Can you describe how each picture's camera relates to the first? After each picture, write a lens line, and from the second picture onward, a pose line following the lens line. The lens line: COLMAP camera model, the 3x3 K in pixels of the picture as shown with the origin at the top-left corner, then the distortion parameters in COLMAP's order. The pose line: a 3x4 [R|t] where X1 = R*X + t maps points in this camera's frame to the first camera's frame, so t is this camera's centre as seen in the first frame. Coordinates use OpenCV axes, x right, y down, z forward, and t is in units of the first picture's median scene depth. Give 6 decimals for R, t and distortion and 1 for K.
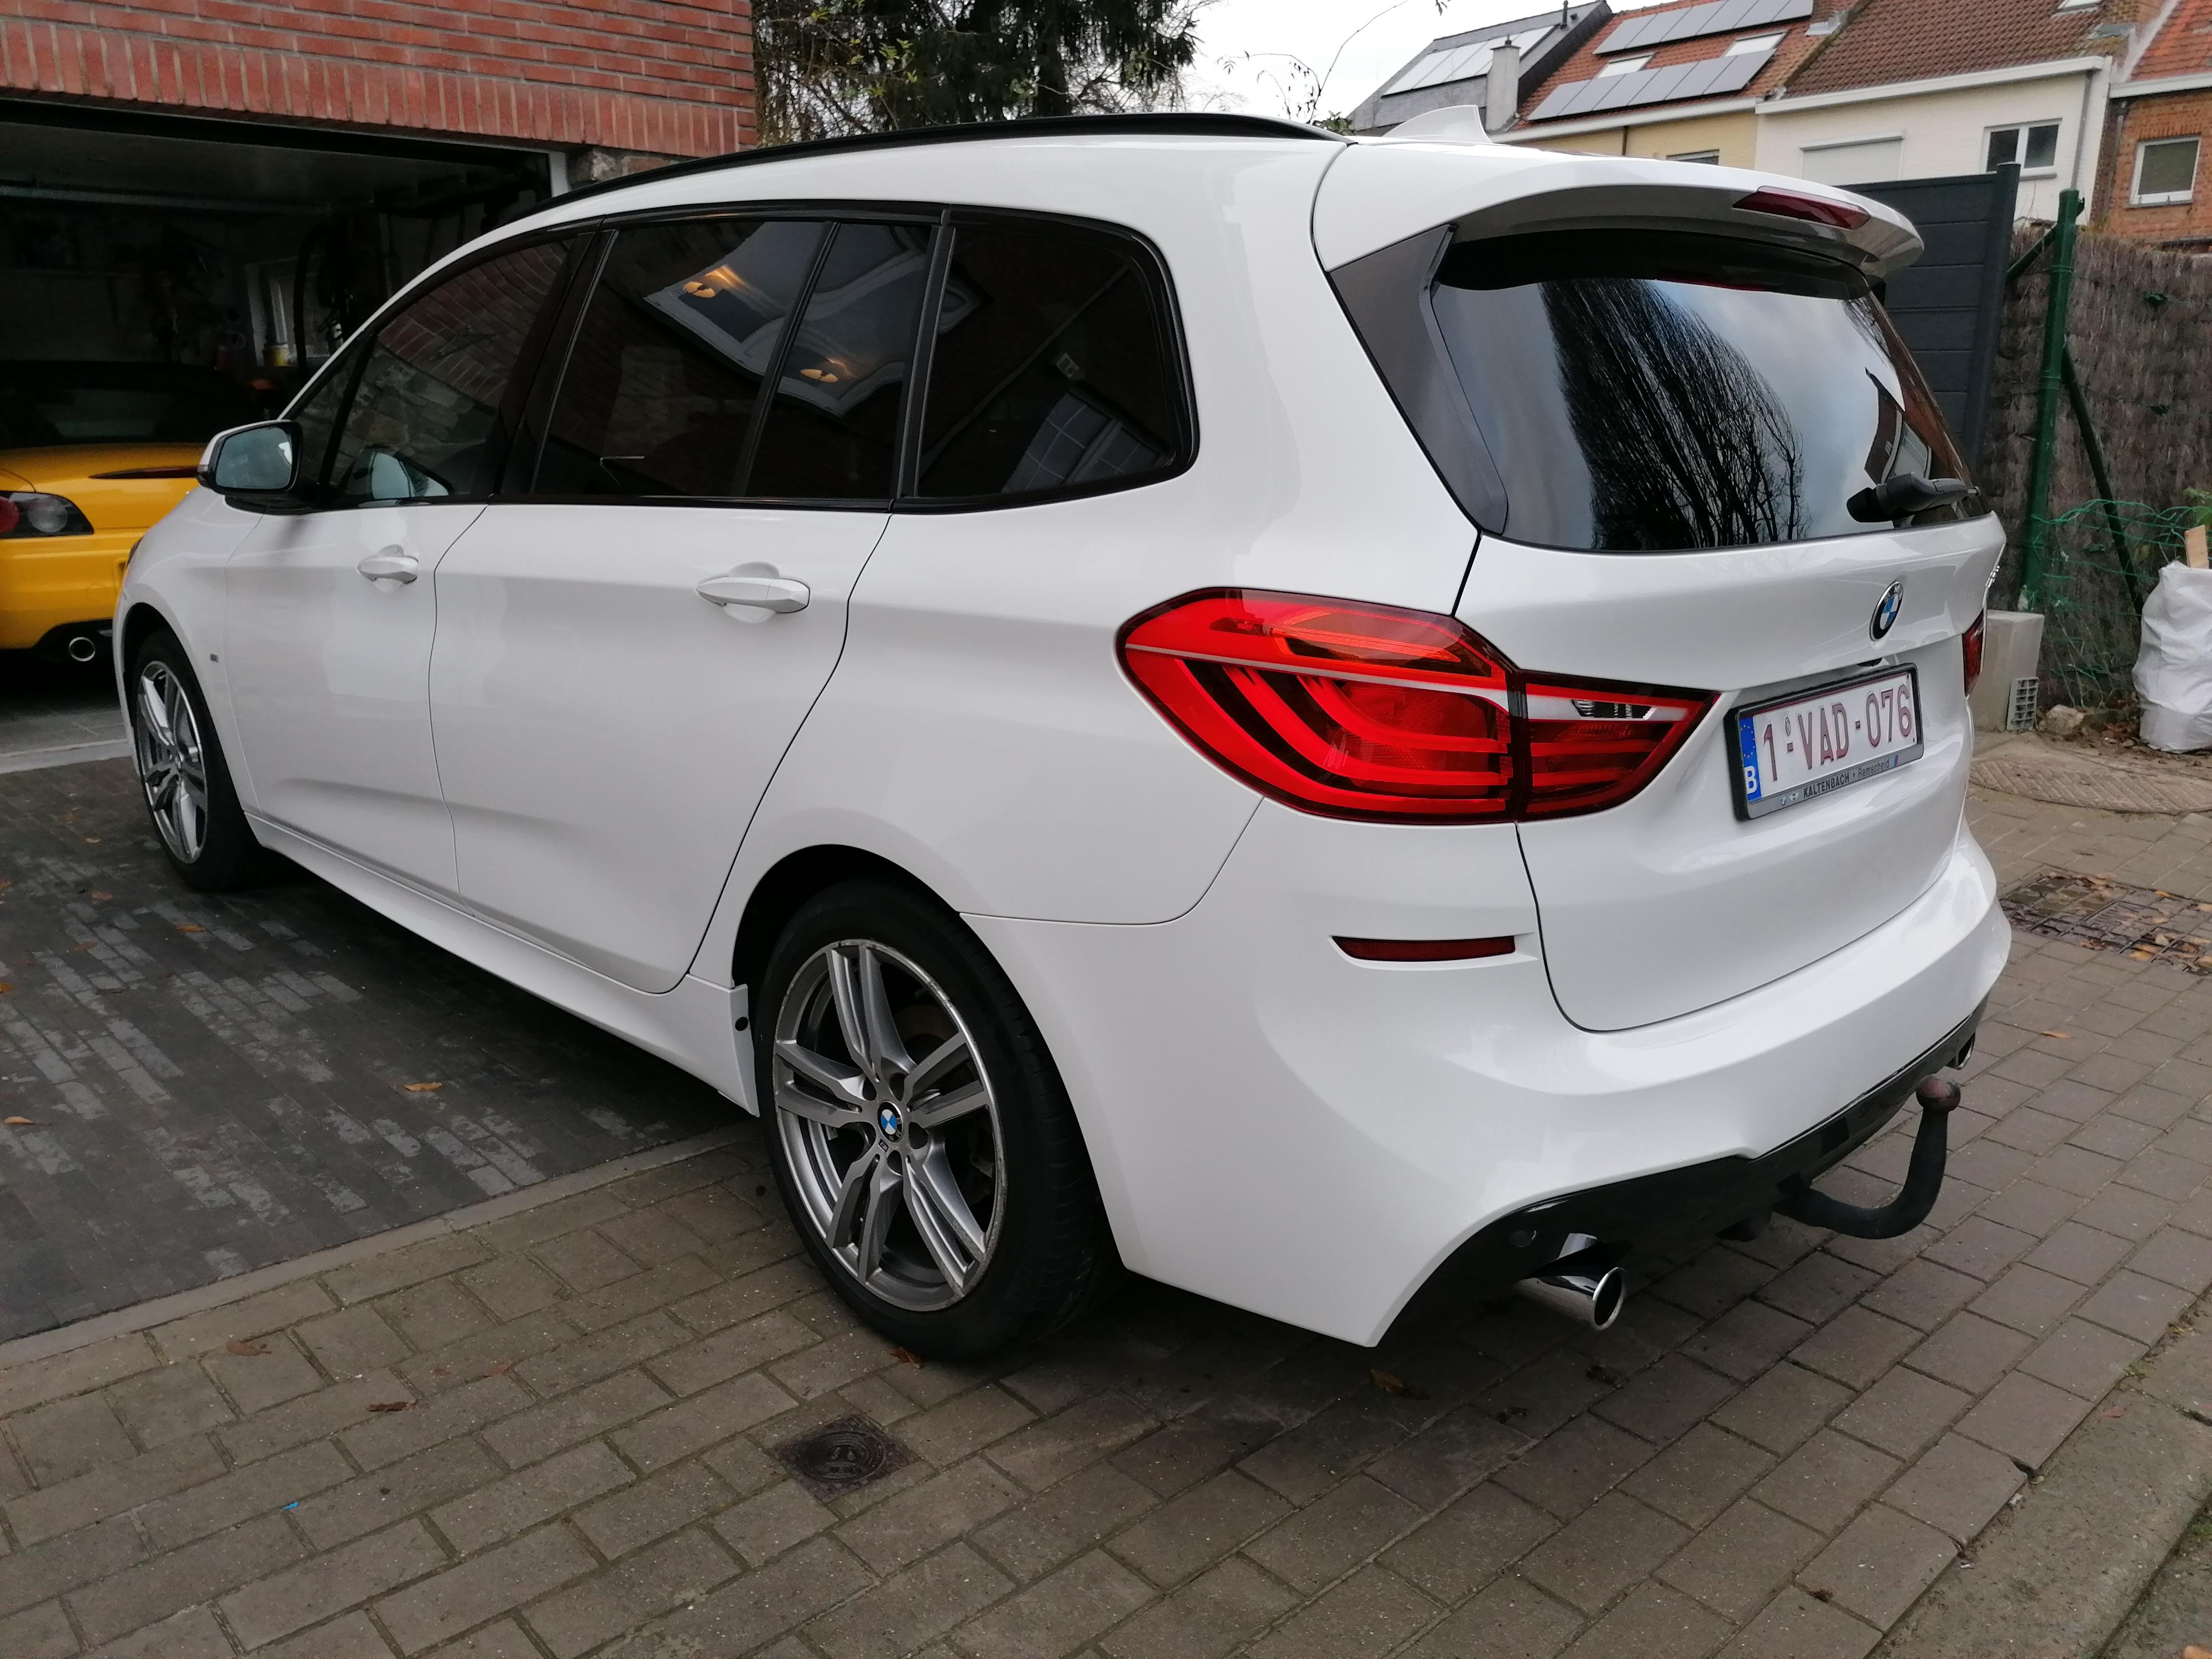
lens RADIAL K [[1619.7, 0, 1102.1], [0, 1619.7, 828.4], [0, 0, 1]] dist [0.057673, -0.049586]
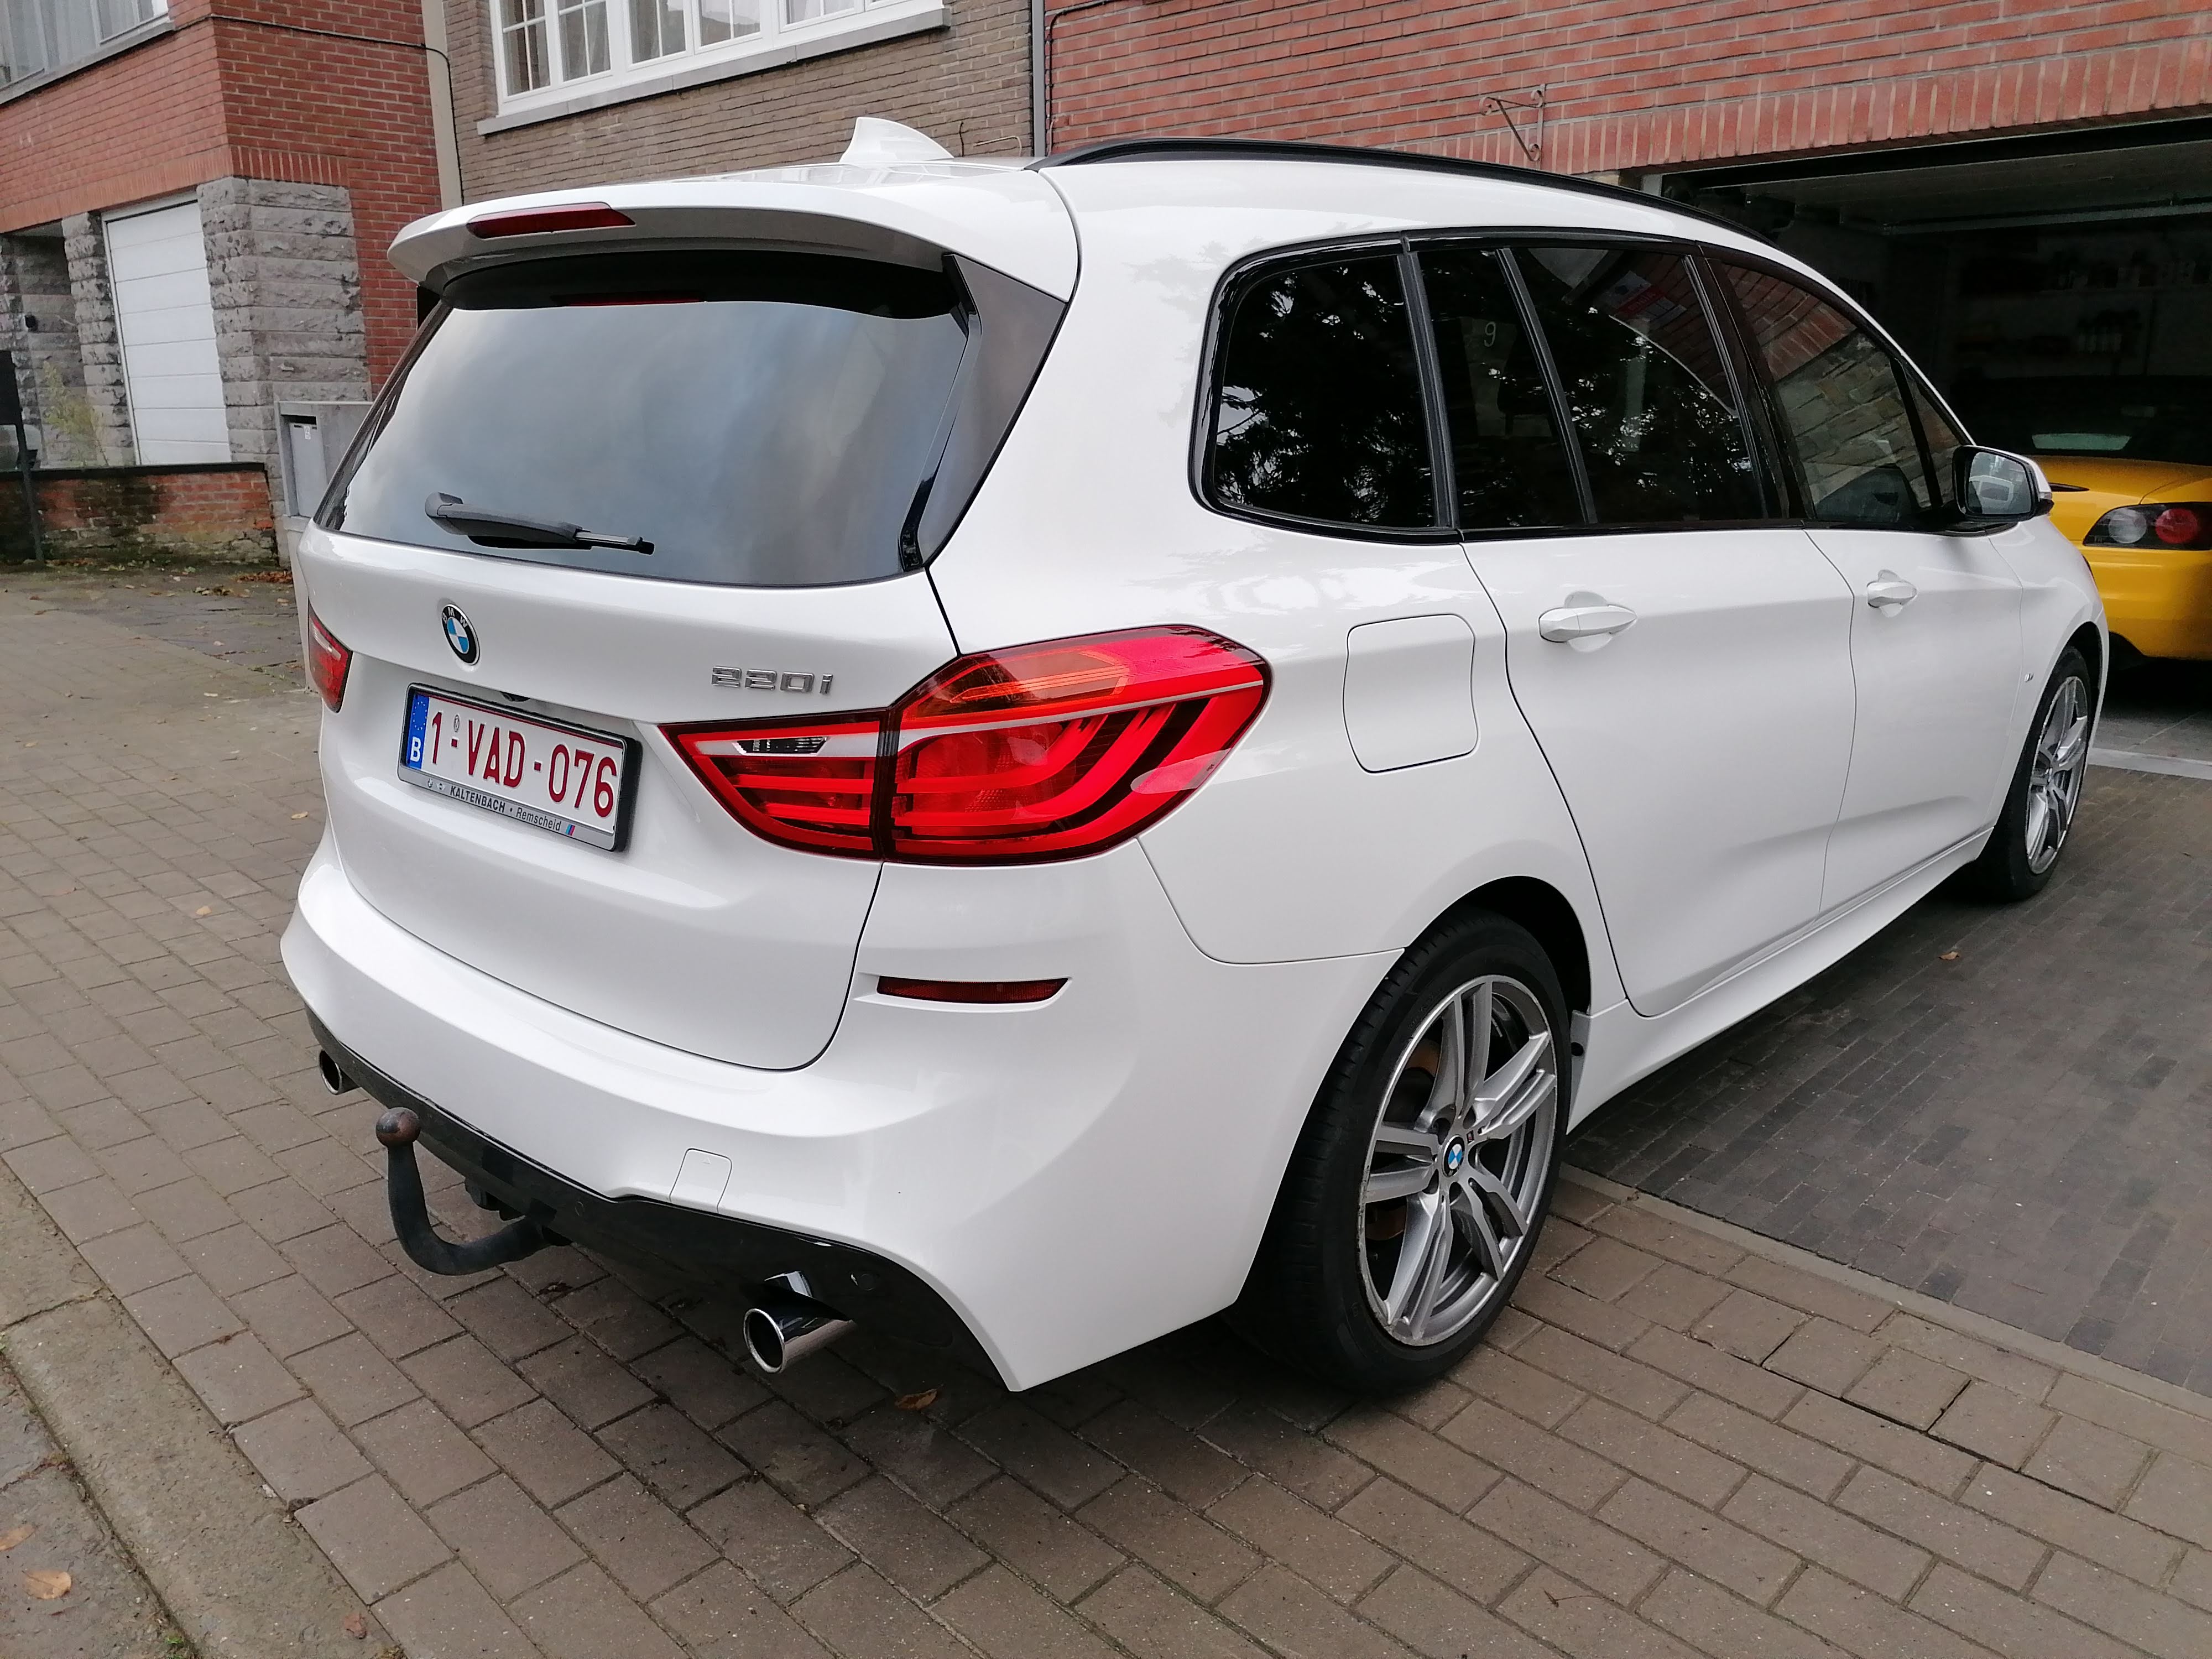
lens RADIAL K [[1619.7, 0, 1102.1], [0, 1619.7, 828.4], [0, 0, 1]] dist [0.057673, -0.049586]
pose [[0.069975, 0.249673, -0.965799, 0.552303], [-0.257601, 0.939856, 0.224302, -0.127515], [0.963714, 0.233095, 0.130083, 0.475121]]
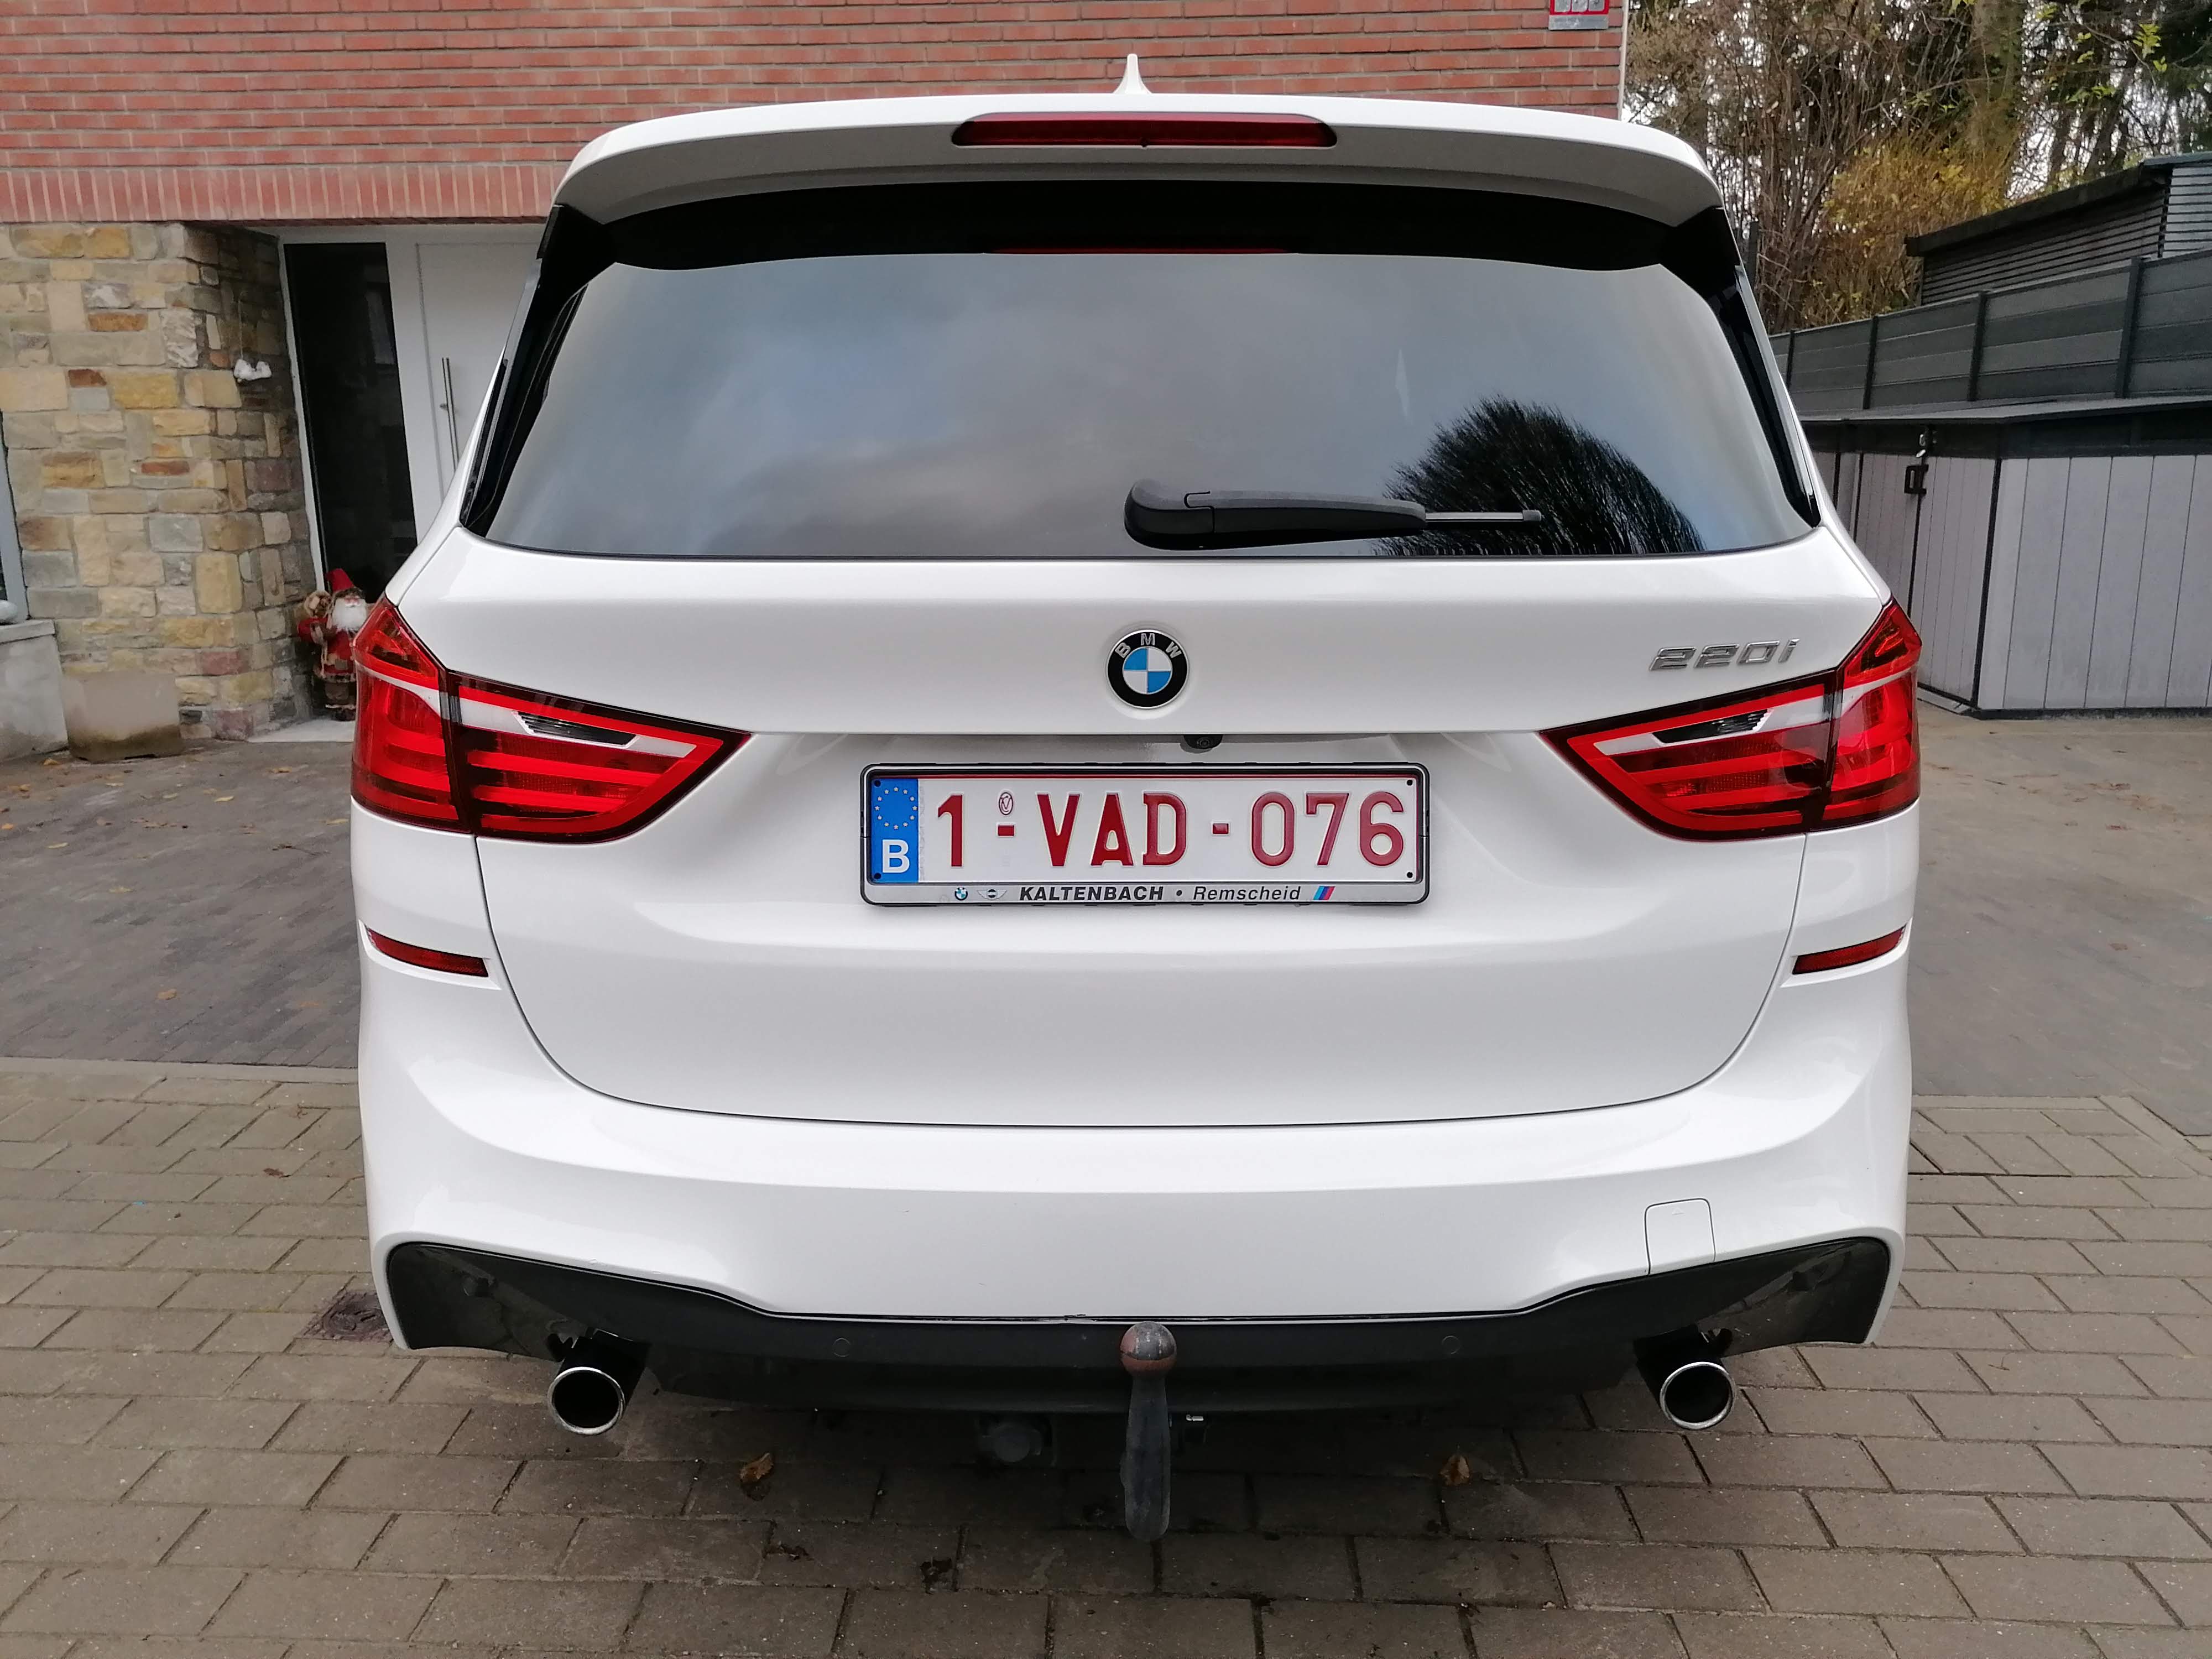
lens RADIAL K [[1628.1, 0, 1106.0], [0, 1628.1, 829.5], [0, 0, 1]] dist [0.059503, -0.068778]
pose [[0.724276, 0.142990, -0.674521, 0.362062], [-0.166544, 0.985574, 0.030100, -0.030171], [0.669095, 0.090537, 0.737642, 0.171614]]
